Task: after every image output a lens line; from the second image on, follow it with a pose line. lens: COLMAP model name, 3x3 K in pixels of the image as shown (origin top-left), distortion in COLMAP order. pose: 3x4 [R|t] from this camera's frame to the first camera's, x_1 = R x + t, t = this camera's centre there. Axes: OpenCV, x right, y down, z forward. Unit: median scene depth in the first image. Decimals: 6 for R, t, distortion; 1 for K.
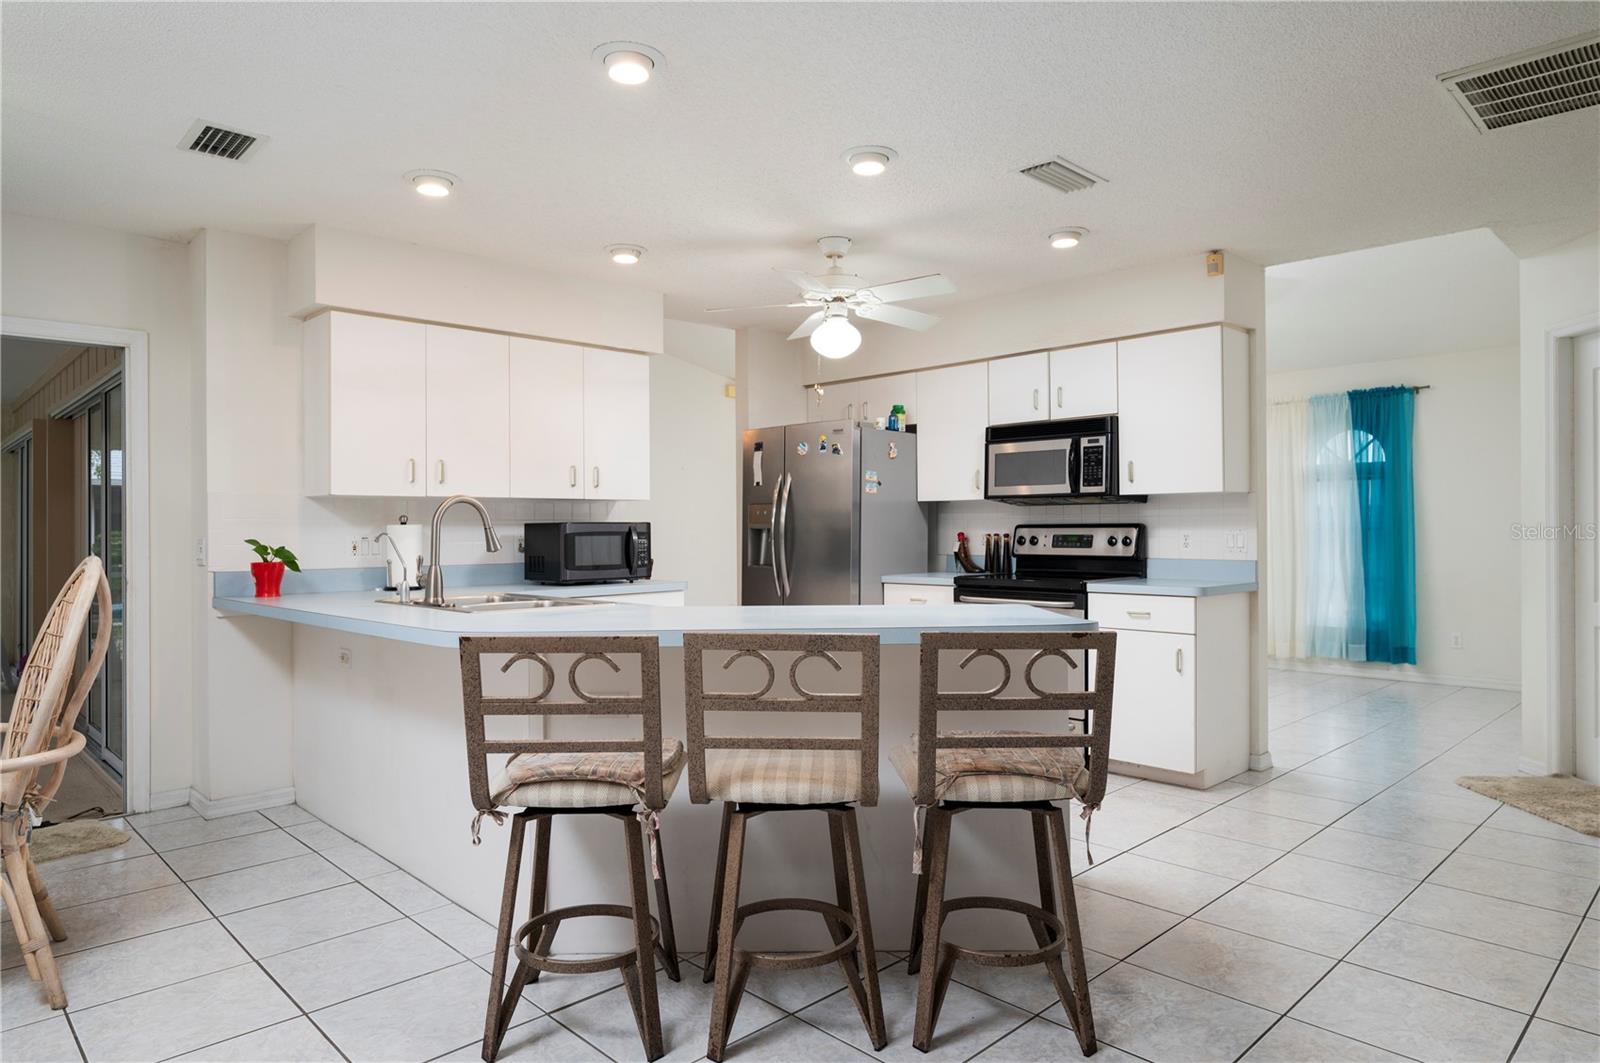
lens RADIAL K [[976.5, 0, 807.6], [0, 976.5, 535.6], [0, 0, 1]] dist [0.007306, -0.000229]
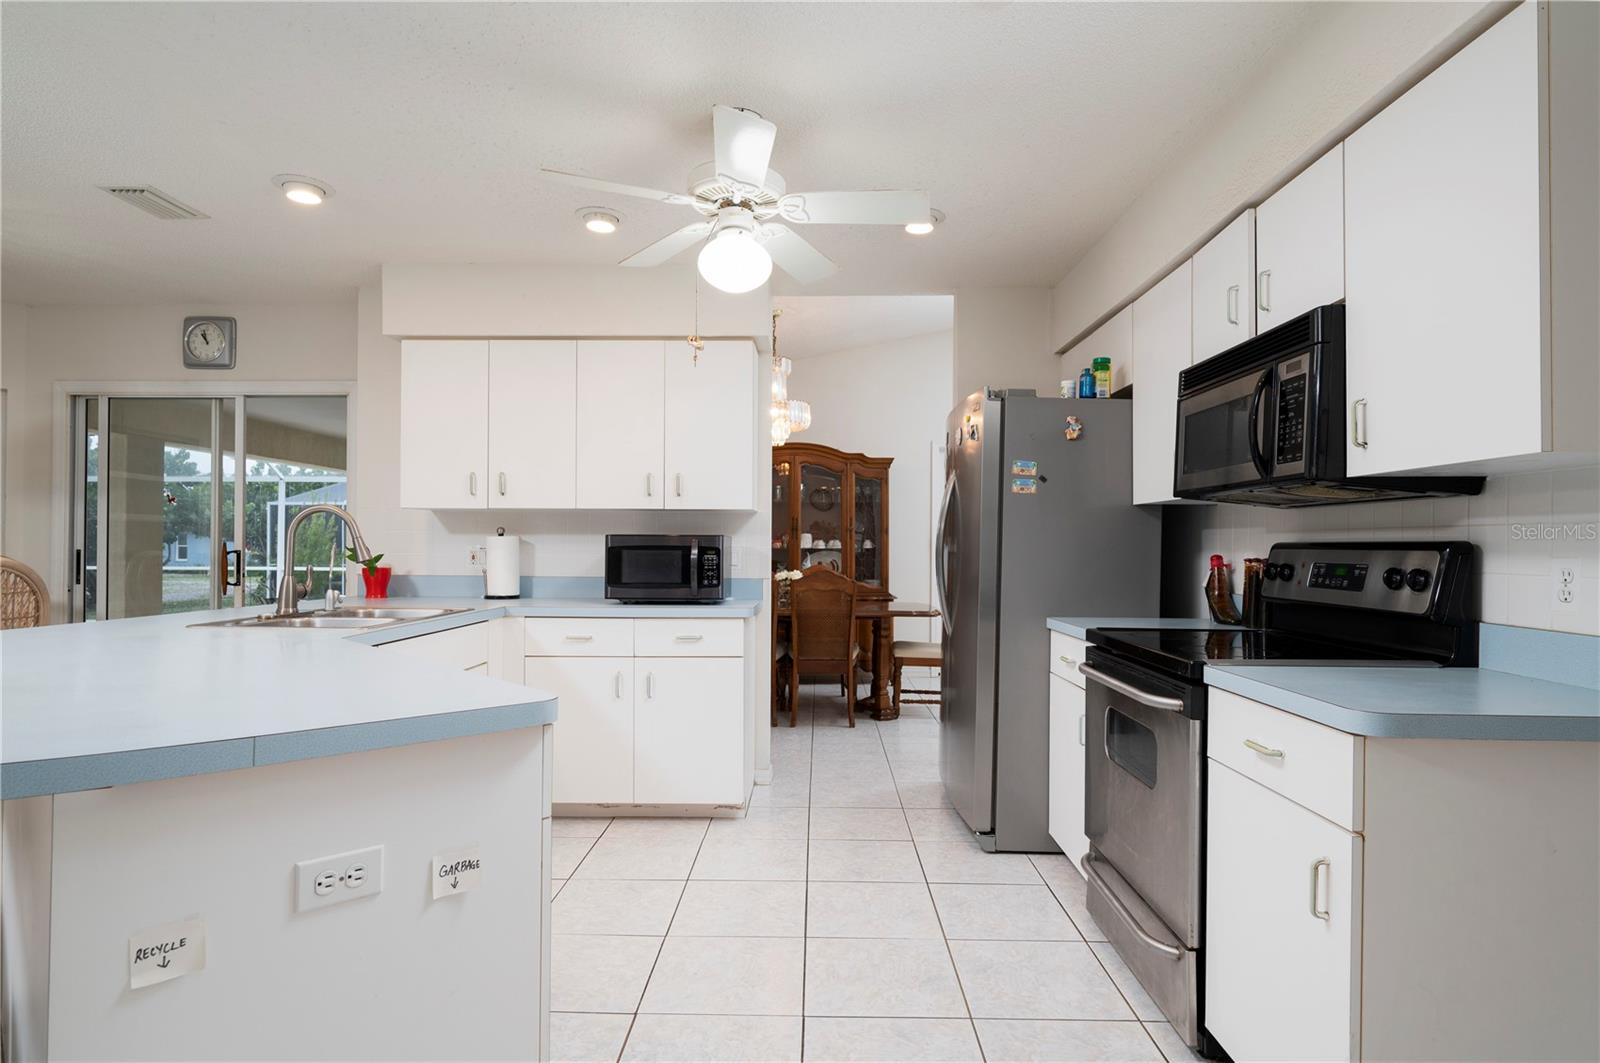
lens RADIAL K [[853.3, 0, 805.9], [0, 853.3, 540.9], [0, 0, 1]] dist [-0.008198, 0.002673]
pose [[0.702913, 0.007021, -0.711241, 0.422473], [-0.016340, 0.999847, -0.006279, -0.005536], [0.711088, 0.016035, 0.702920, 0.542471]]
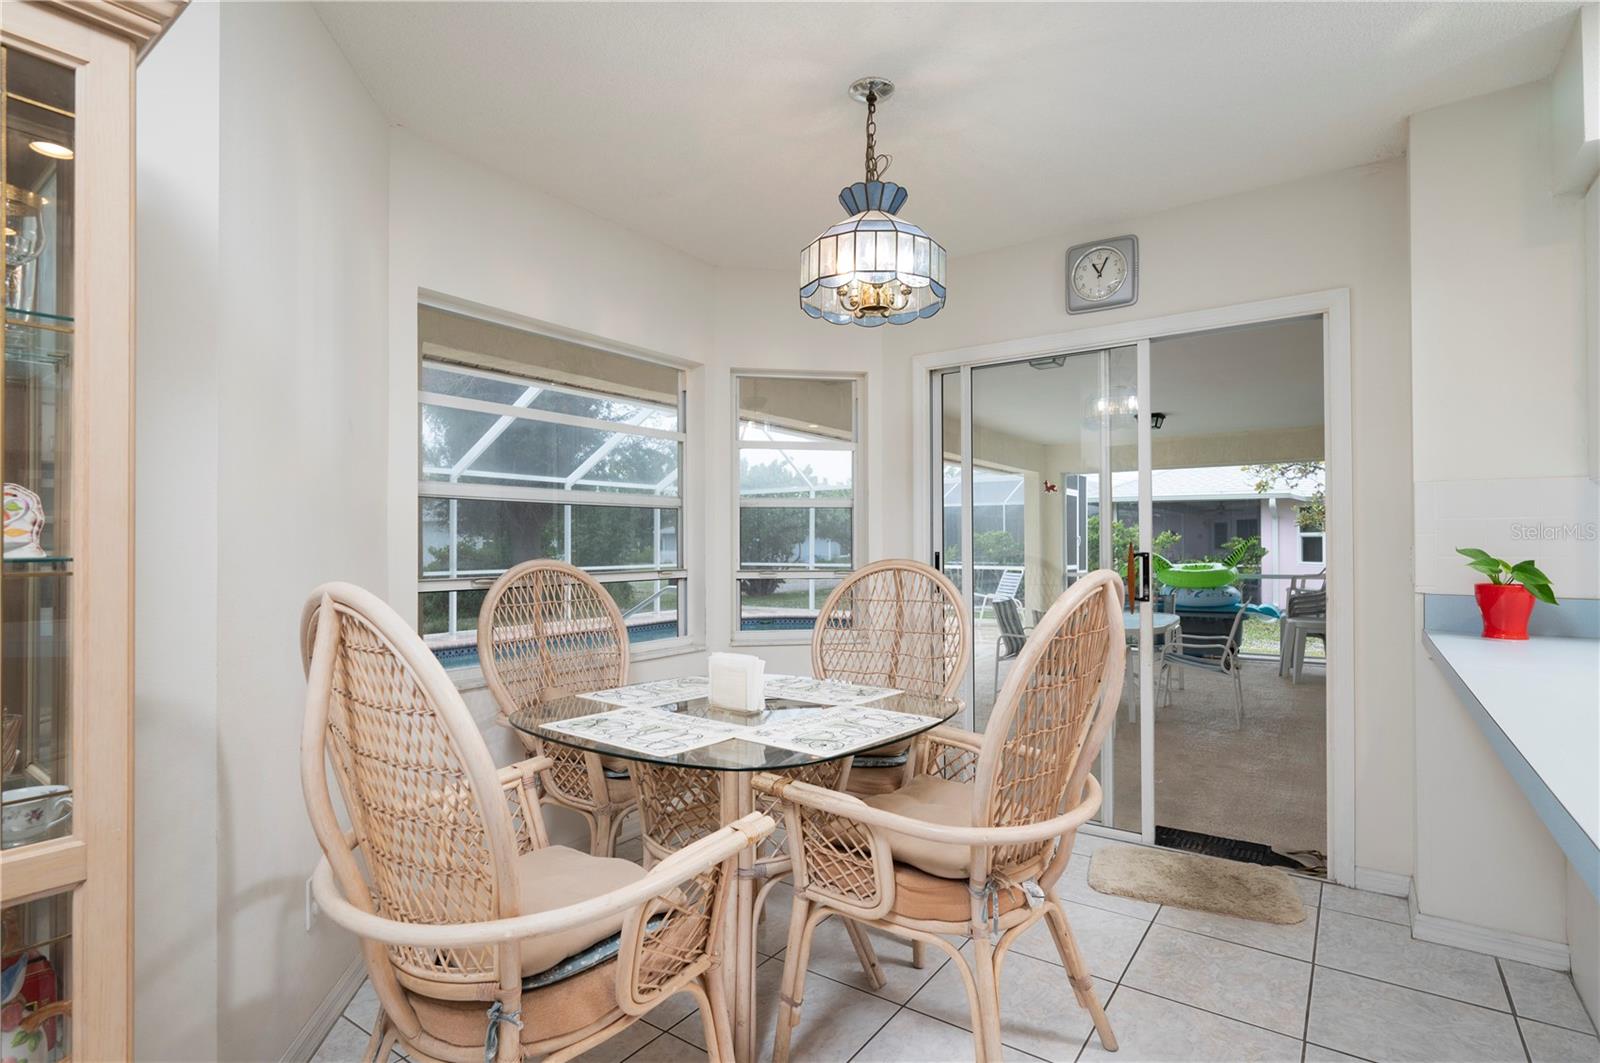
lens RADIAL K [[799.5, 0, 794.0], [0, 799.5, 528.2], [0, 0, 1]] dist [-0.002576, 0.000700]
pose [[0.186595, -0.011652, -0.982368, -0.098581], [-0.005080, 0.999905, -0.012825, -0.000519], [0.982424, 0.007384, 0.186518, 0.363447]]
